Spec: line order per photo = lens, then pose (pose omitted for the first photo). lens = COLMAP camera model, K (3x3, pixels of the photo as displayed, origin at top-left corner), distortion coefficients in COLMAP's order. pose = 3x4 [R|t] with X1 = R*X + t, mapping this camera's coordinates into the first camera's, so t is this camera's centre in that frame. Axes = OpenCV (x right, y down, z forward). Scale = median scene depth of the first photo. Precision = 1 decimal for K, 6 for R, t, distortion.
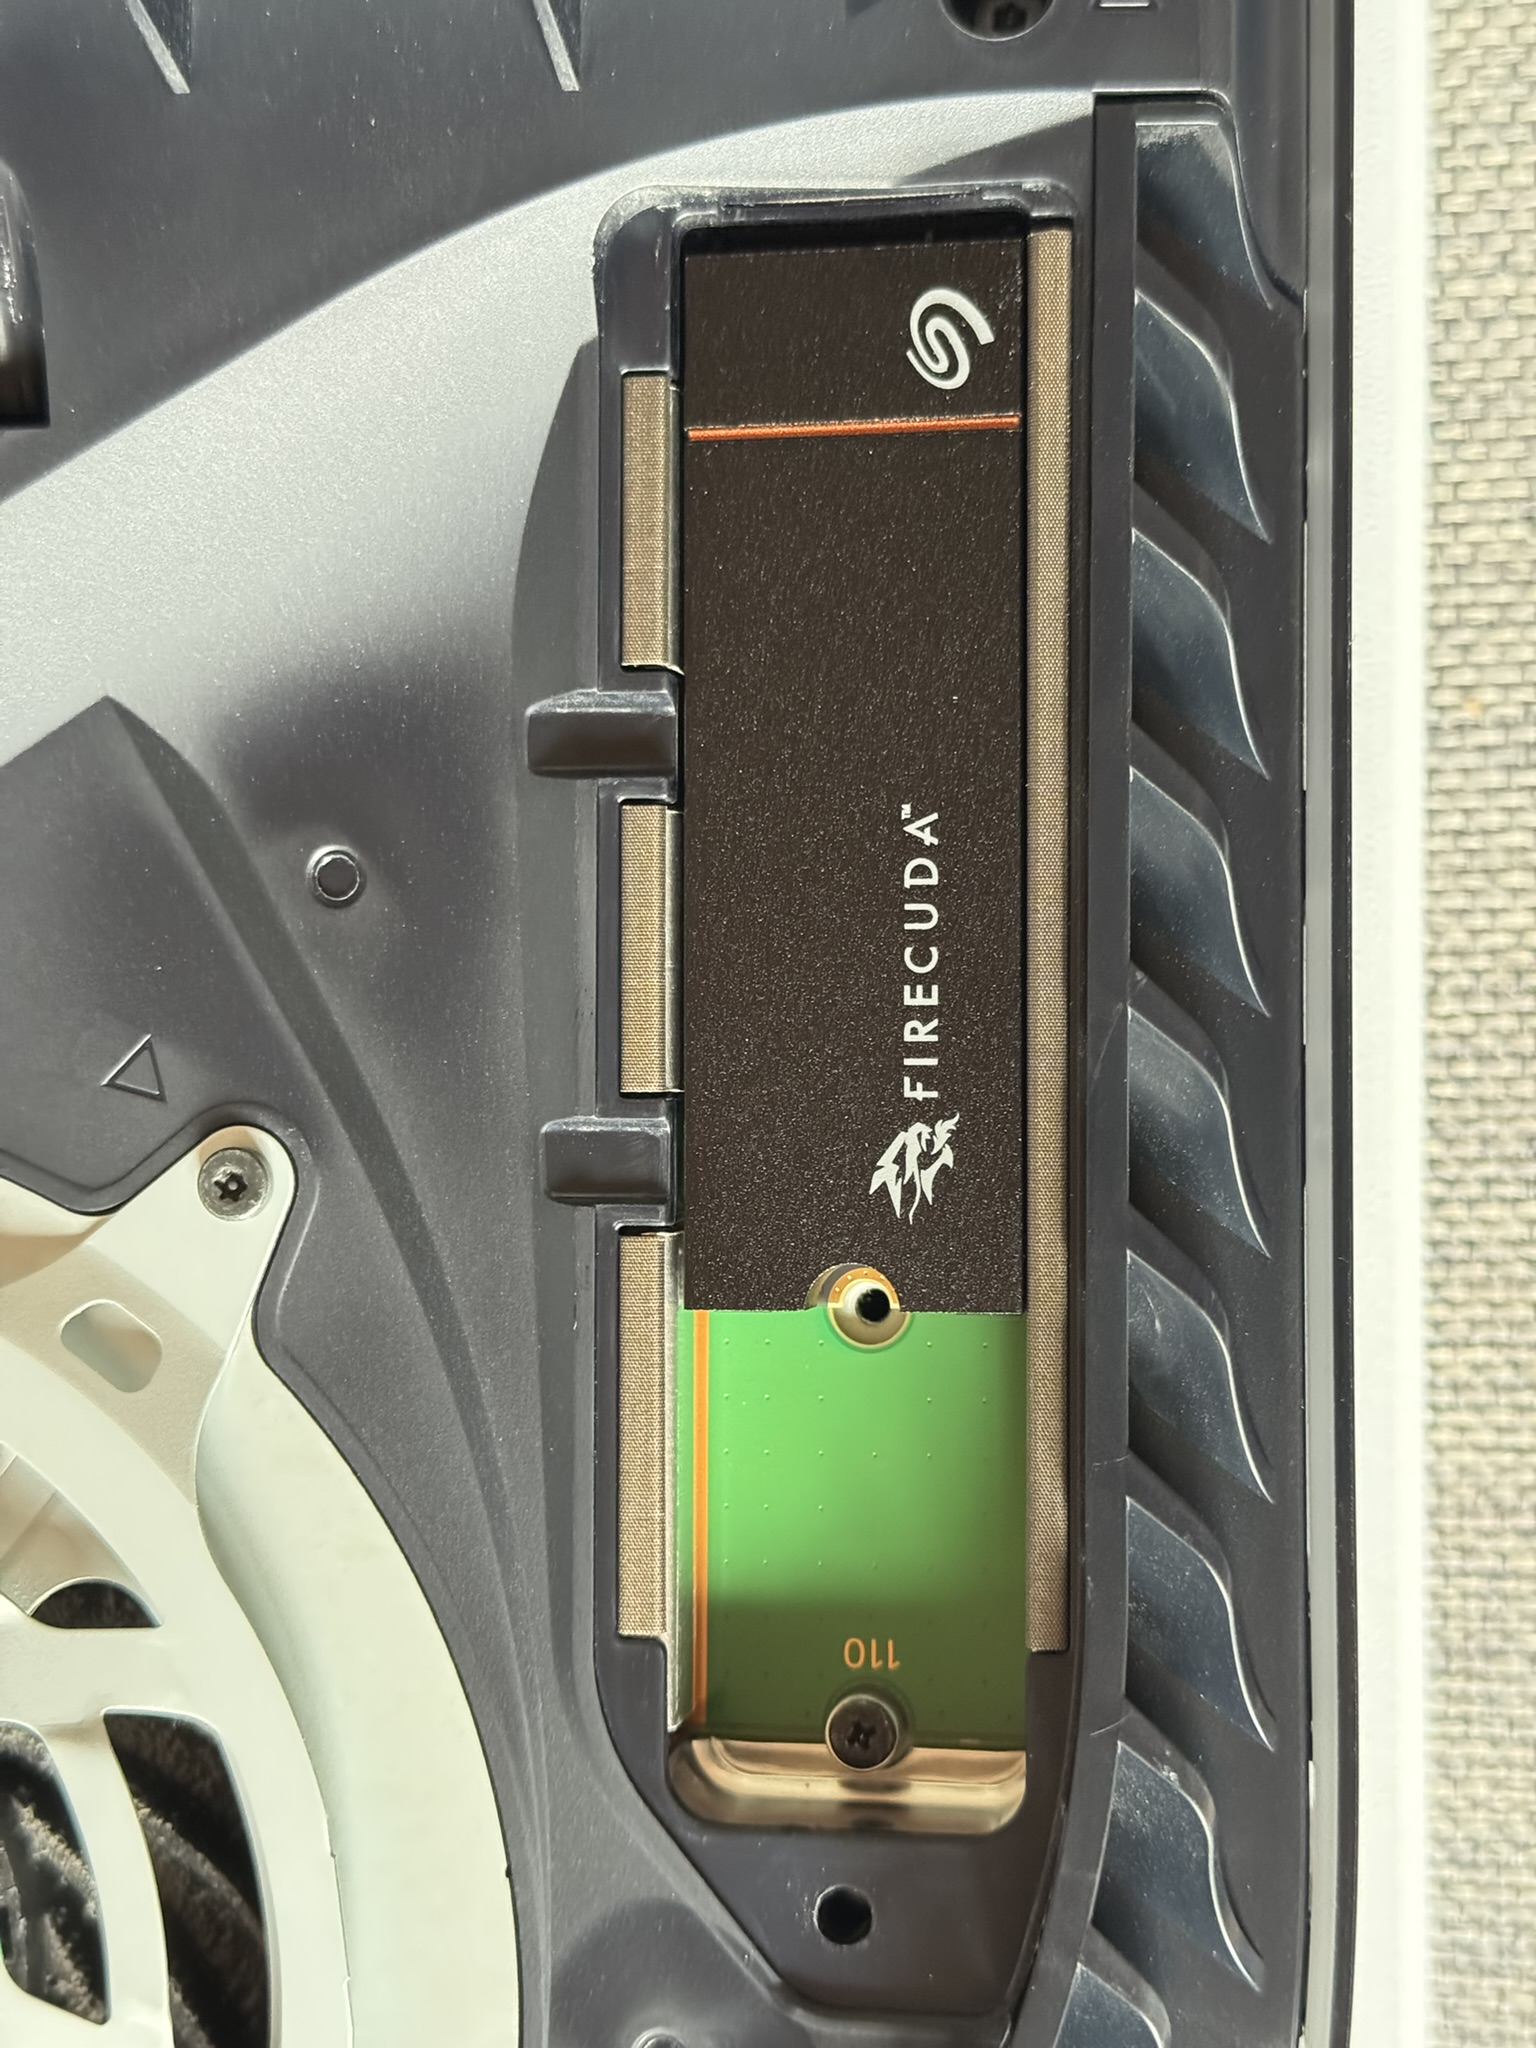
lens RADIAL K [[2851.6, 0, 712.0], [0, 2851.6, 1048.3], [0, 0, 1]] dist [0.224405, -0.665186]
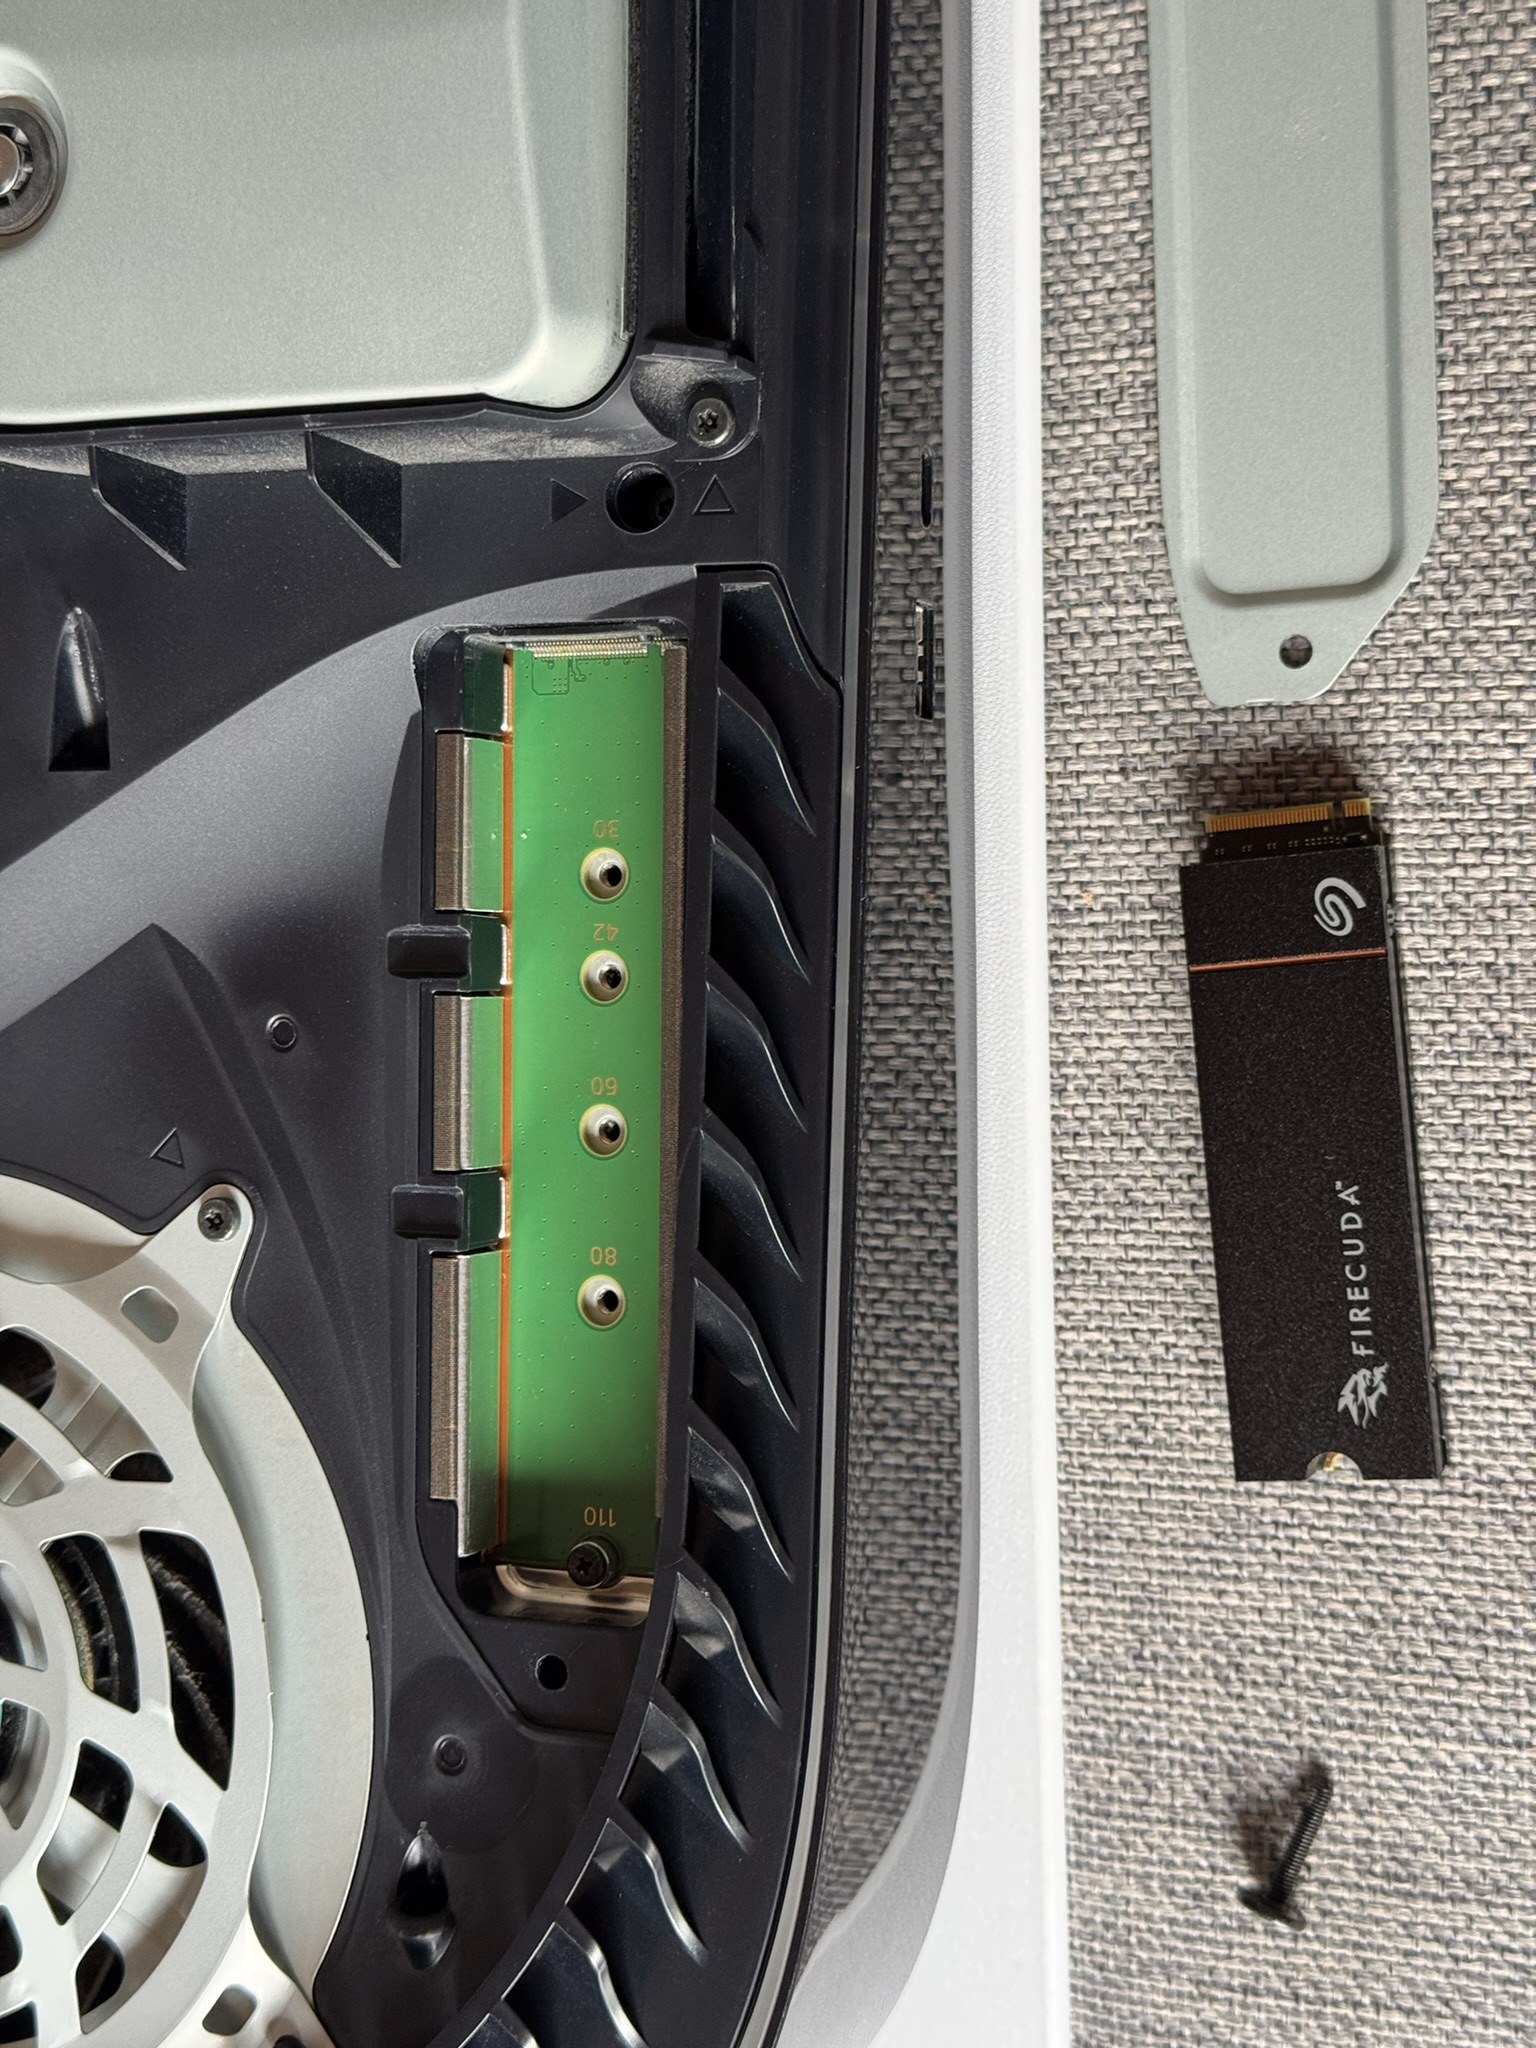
lens RADIAL K [[2868.2, 0, 768.0], [0, 2868.2, 1024.0], [0, 0, 1]] dist [0.168621, -0.319849]
pose [[0.976049, 0.008423, -0.217387, 0.423621], [-0.001523, 0.999490, 0.031892, -0.100004], [0.217545, -0.030797, 0.975564, -0.466242]]
